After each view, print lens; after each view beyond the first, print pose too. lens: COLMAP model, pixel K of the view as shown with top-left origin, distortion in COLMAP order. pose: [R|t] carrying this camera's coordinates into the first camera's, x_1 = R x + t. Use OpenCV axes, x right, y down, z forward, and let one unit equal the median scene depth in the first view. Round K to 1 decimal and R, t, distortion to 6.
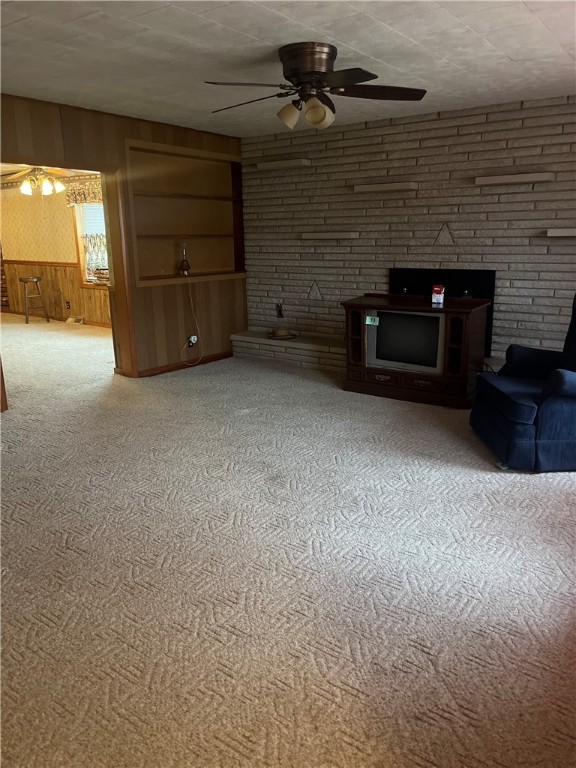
lens RADIAL K [[578.1, 0, 287.4], [0, 578.1, 386.8], [0, 0, 1]] dist [0.029924, -0.000308]
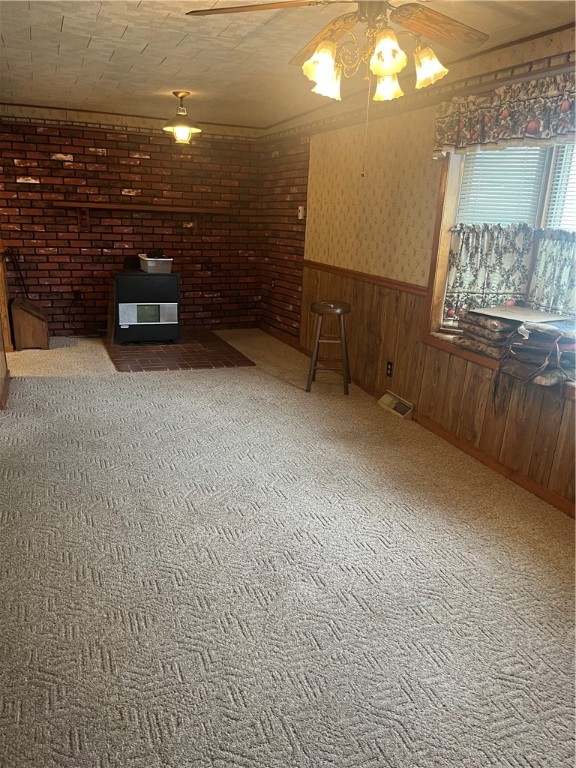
lens RADIAL K [[578.1, 0, 284.7], [0, 578.1, 383.4], [0, 0, 1]] dist [0.029924, -0.000308]
pose [[0.842100, 0.198652, -0.501404, -0.214617], [-0.188998, 0.979435, 0.070625, -0.151215], [0.505122, 0.035291, 0.862326, 0.561023]]
